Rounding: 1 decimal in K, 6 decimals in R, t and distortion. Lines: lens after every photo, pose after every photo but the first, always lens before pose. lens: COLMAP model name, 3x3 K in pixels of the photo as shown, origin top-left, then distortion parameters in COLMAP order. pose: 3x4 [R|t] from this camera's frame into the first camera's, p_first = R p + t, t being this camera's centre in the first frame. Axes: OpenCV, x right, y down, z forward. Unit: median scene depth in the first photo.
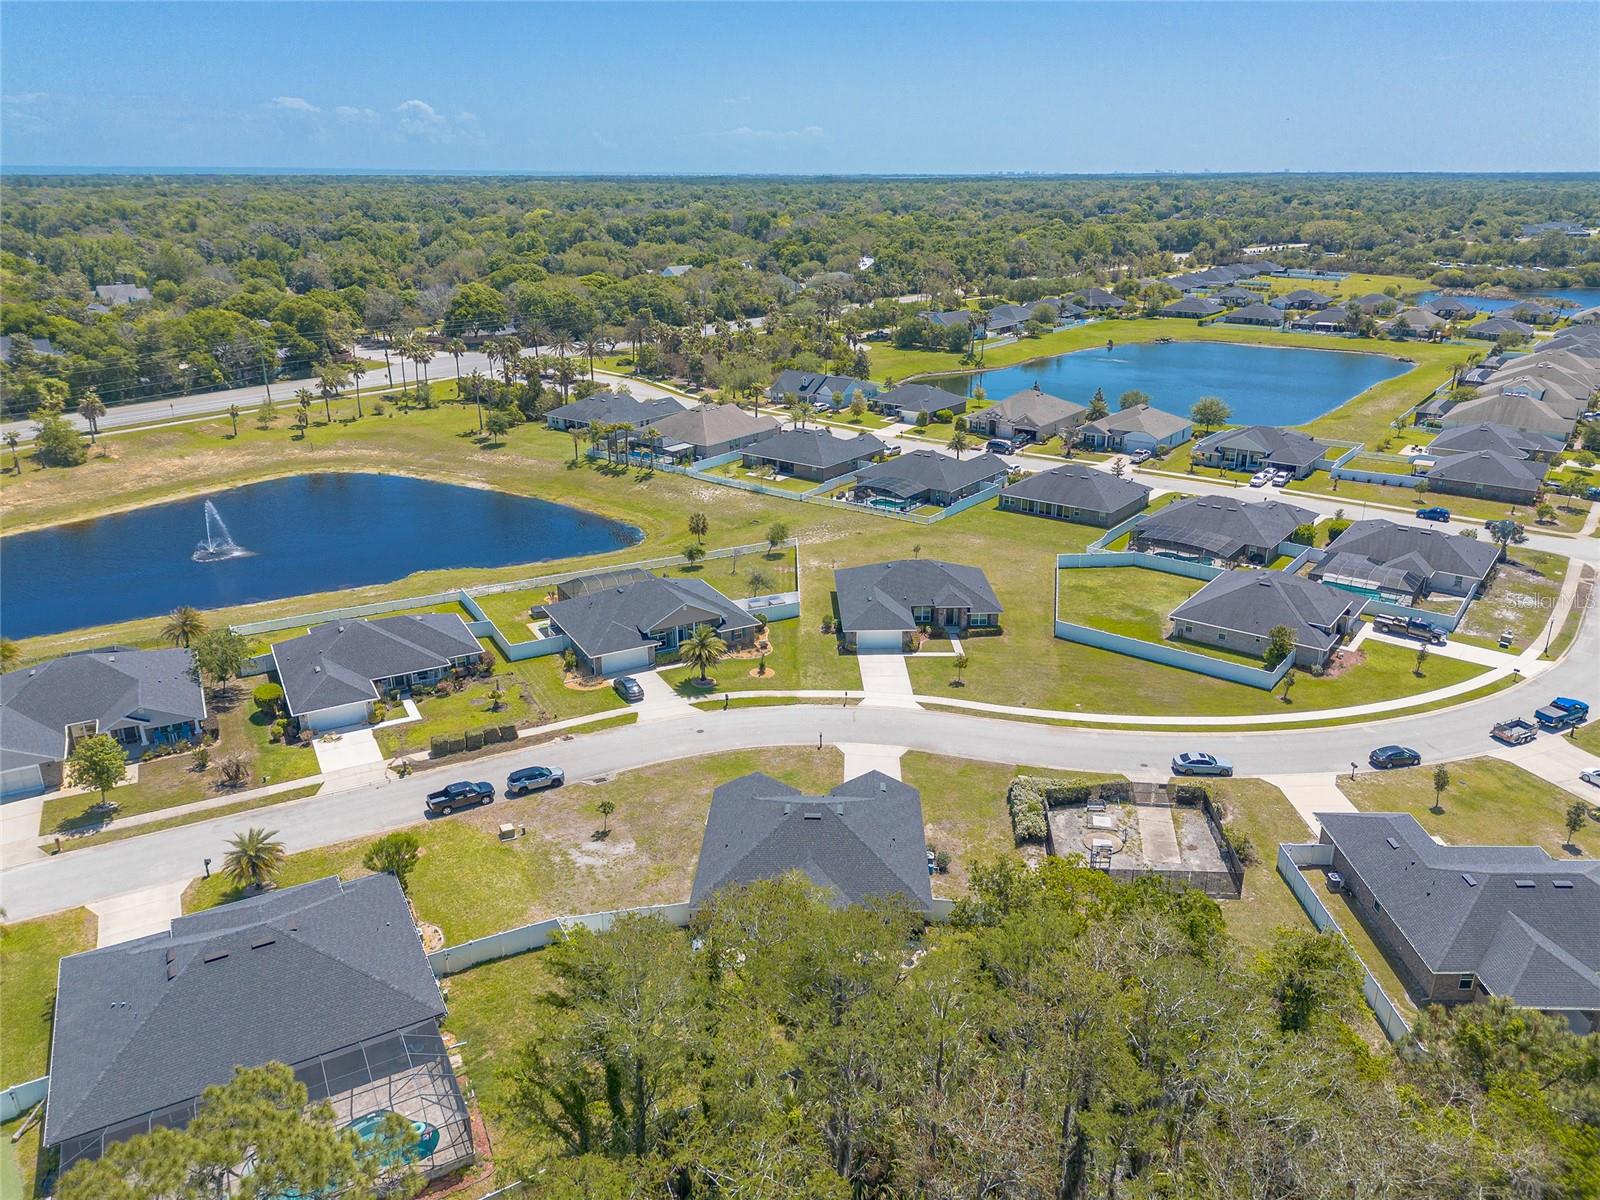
lens RADIAL K [[1116.2, 0, 817.3], [0, 1116.2, 599.2], [0, 0, 1]] dist [0.097117, -0.128155]
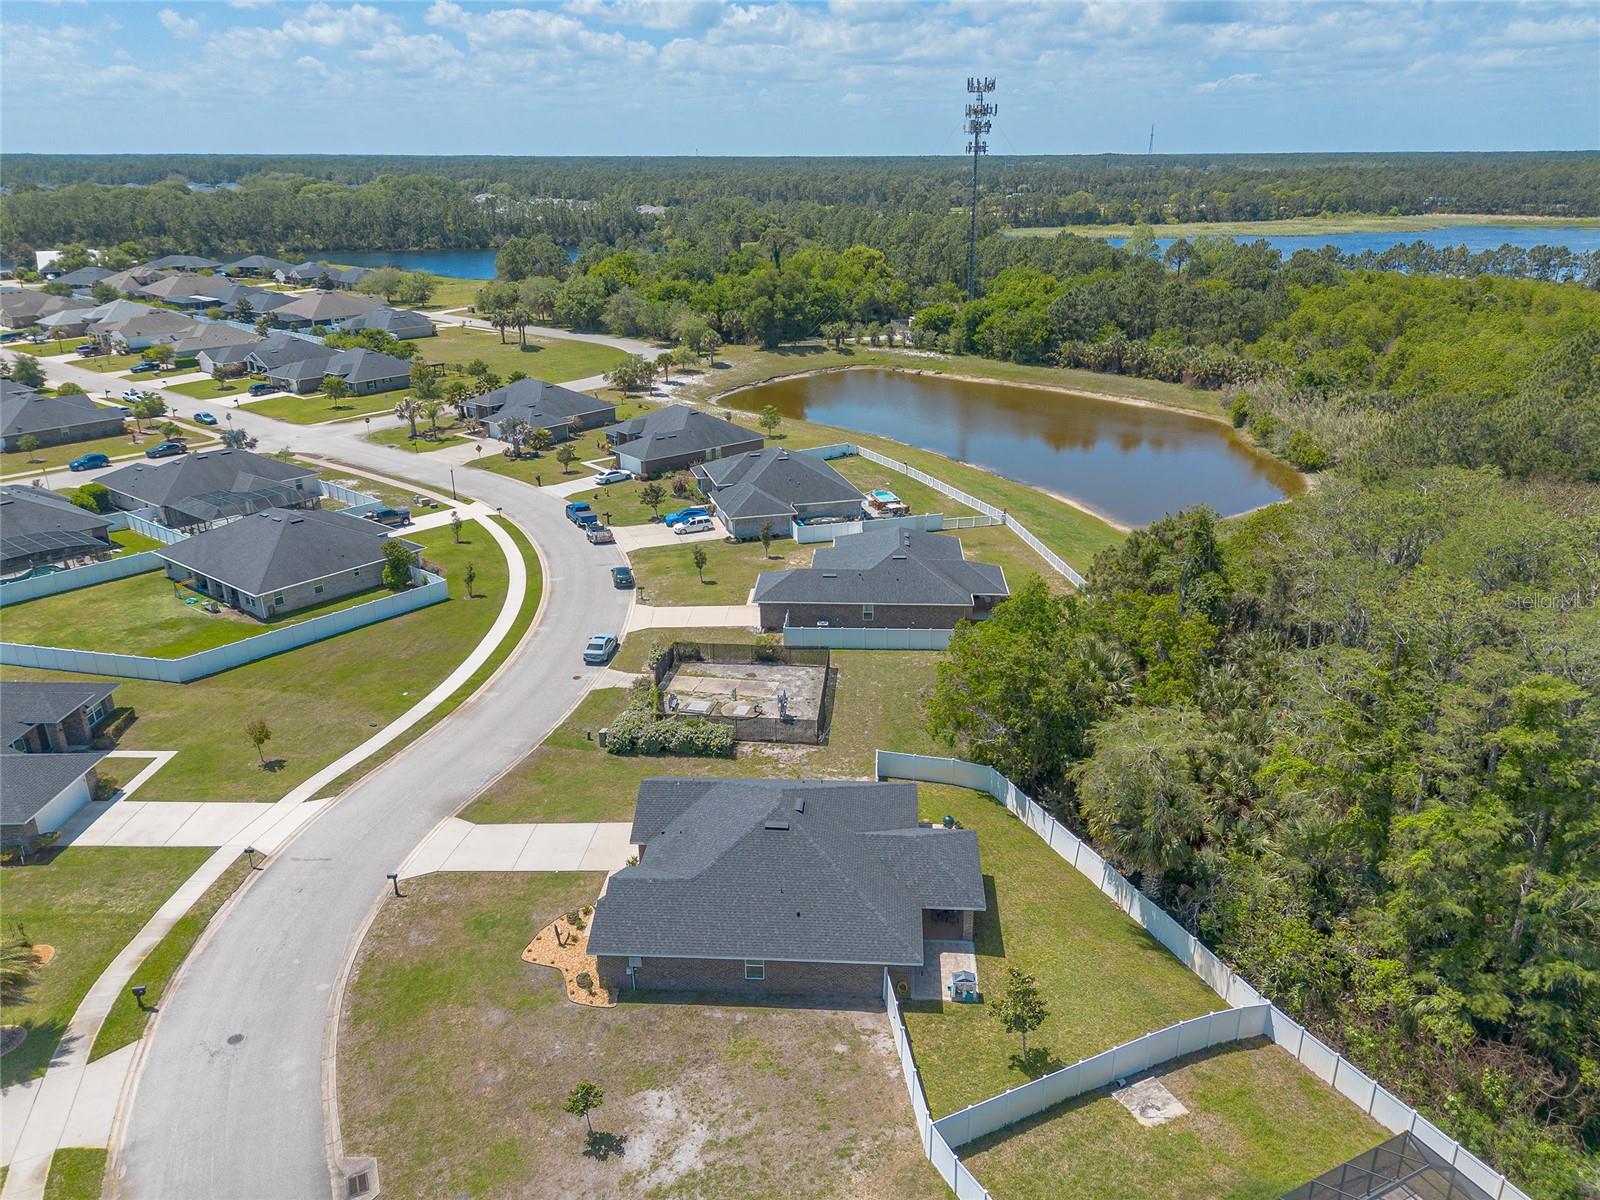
lens RADIAL K [[1167.9, 0, 800.0], [0, 1167.9, 600.0], [0, 0, 1]] dist [0.078598, -0.076549]
pose [[0.052513, -0.355170, 0.933326, -0.456881], [0.353704, 0.880642, 0.315221, -0.114392], [-0.933882, 0.313568, 0.171870, 0.556472]]
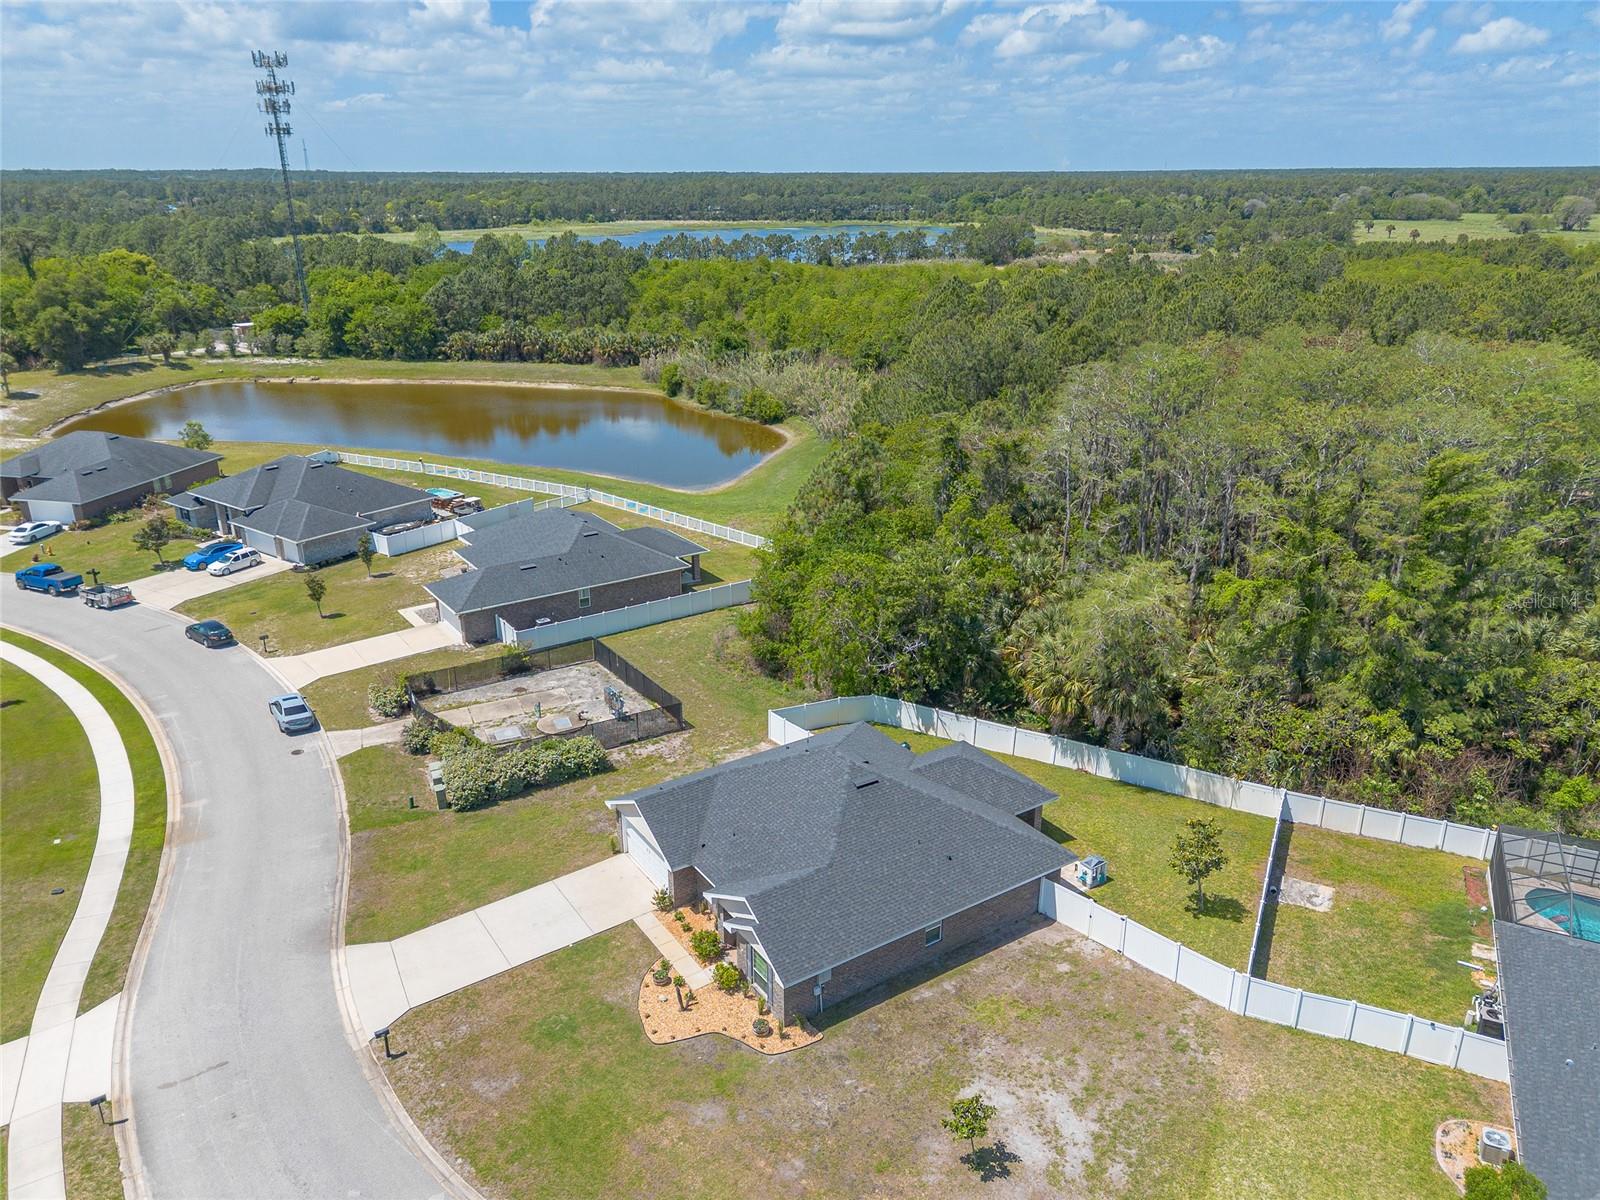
lens RADIAL K [[1177.8, 0, 786.2], [0, 1177.8, 601.5], [0, 0, 1]] dist [0.074612, -0.074232]
pose [[-0.564017, -0.280399, 0.776699, -0.334059], [0.291528, 0.812403, 0.504988, -0.166245], [-0.772591, 0.511251, -0.376465, 0.842892]]
